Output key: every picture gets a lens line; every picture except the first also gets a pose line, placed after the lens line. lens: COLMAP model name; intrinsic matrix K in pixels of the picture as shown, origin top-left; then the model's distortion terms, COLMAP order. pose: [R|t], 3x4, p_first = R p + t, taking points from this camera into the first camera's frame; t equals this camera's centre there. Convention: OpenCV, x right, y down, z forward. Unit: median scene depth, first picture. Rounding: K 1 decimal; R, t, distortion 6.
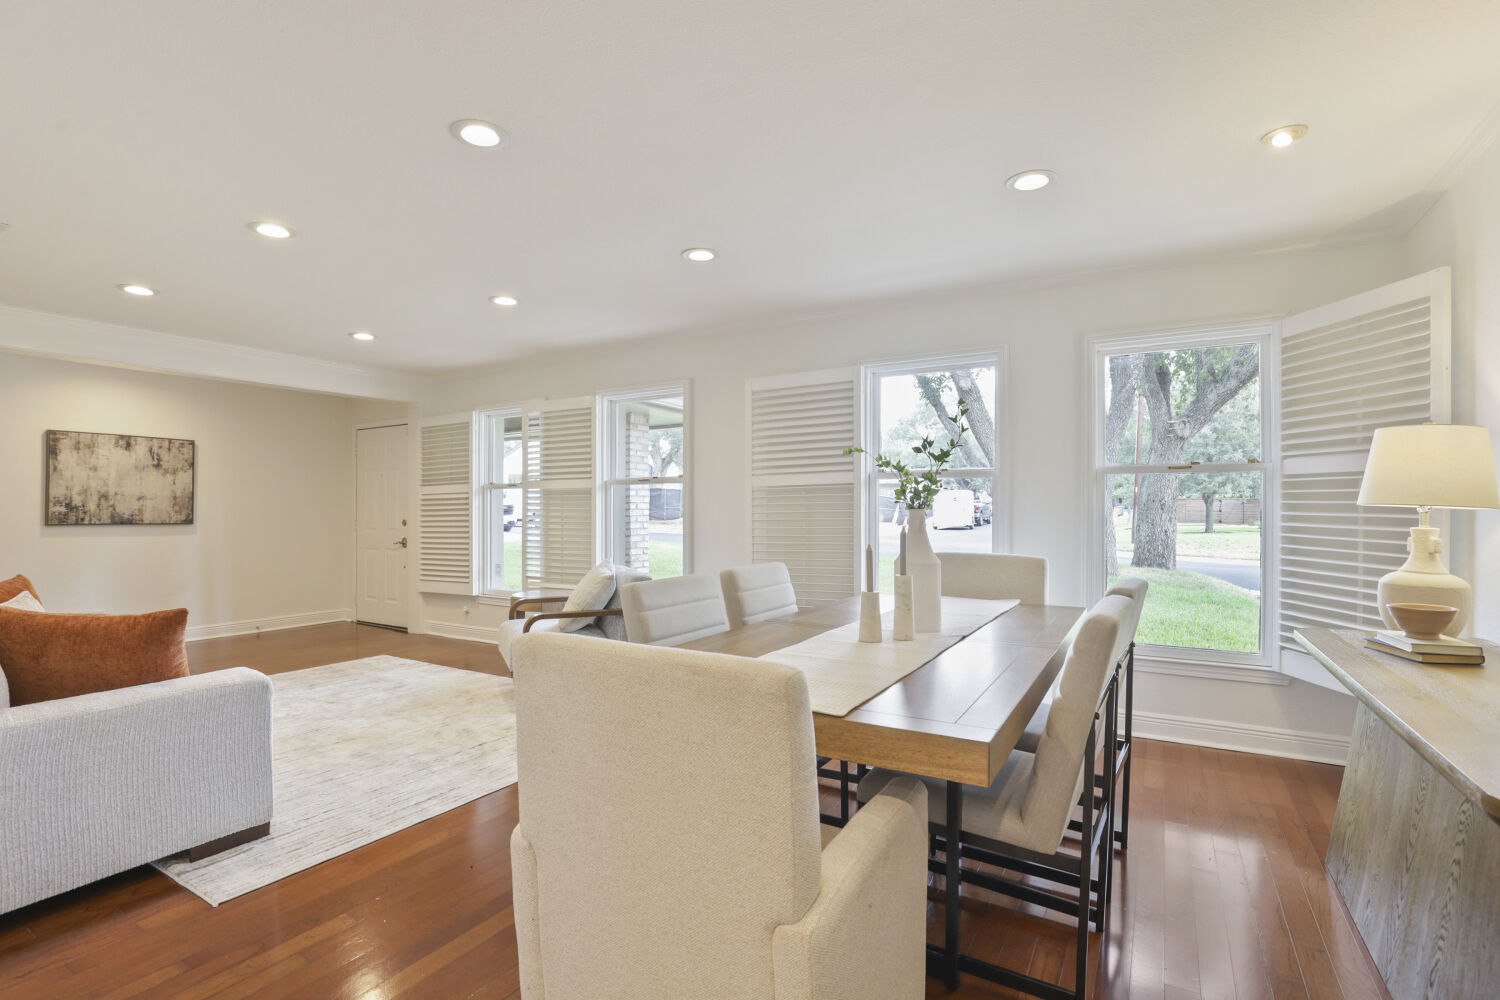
lens RADIAL K [[686.4, 0, 750.0], [0, 686.4, 500.0], [0, 0, 1]] dist [-0.025552, -0.000061]
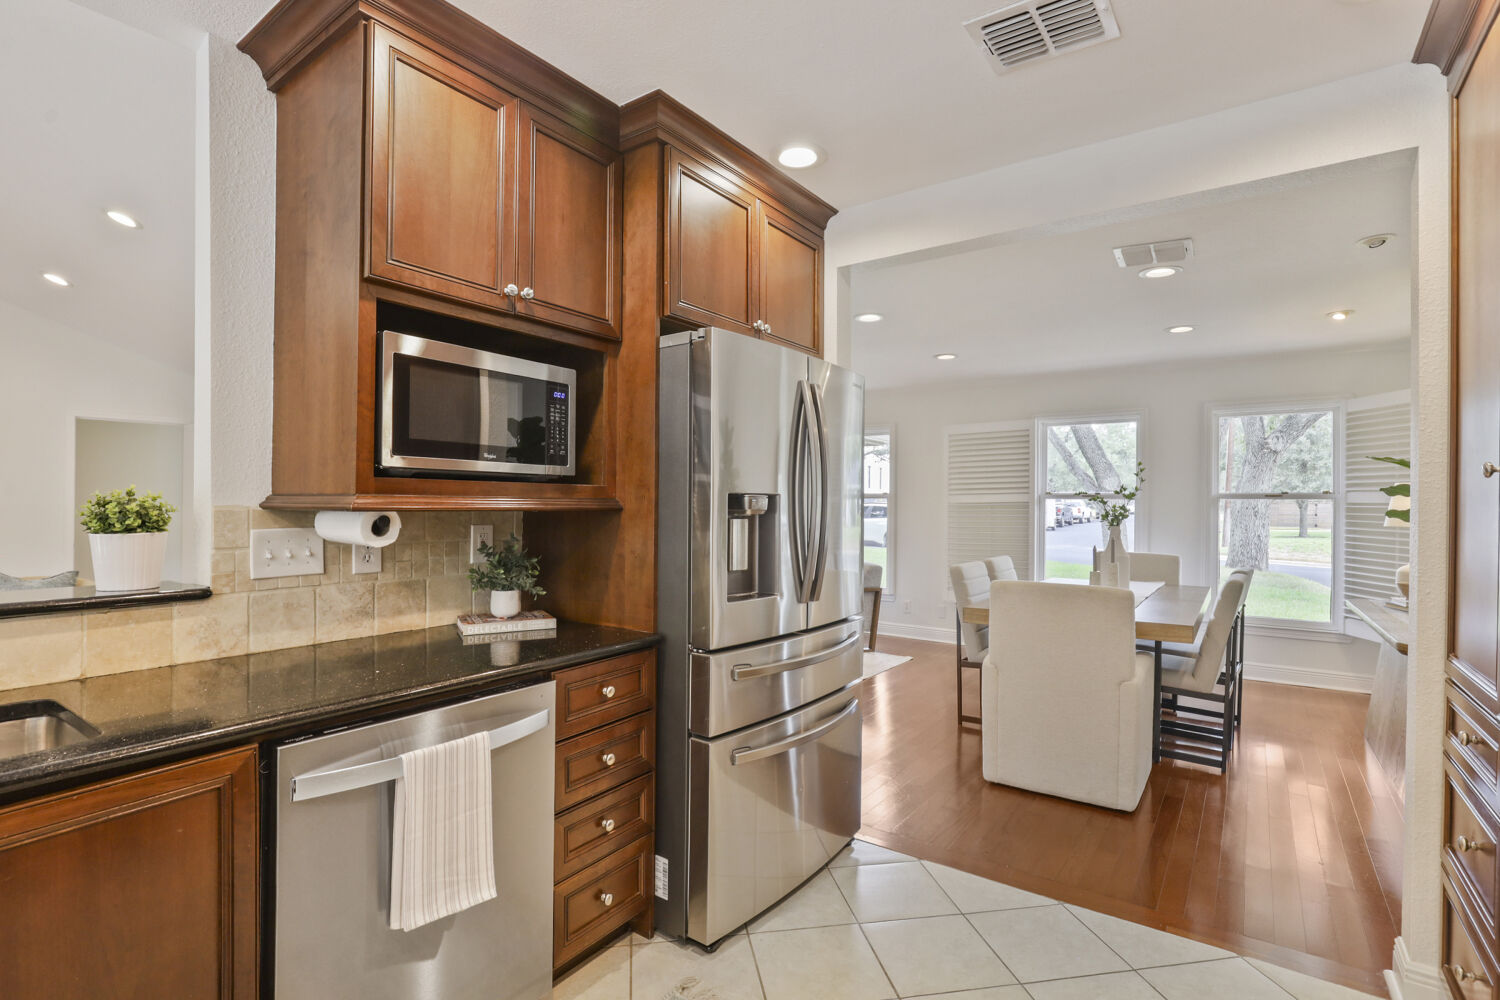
lens RADIAL K [[711.3, 0, 750.7], [0, 711.3, 496.8], [0, 0, 1]] dist [-0.000283, 0.000066]
pose [[0.997654, 0.006256, -0.068170, -0.431855], [-0.006234, 0.999980, 0.000534, -0.042771], [0.068172, -0.000108, 0.997674, -0.676644]]
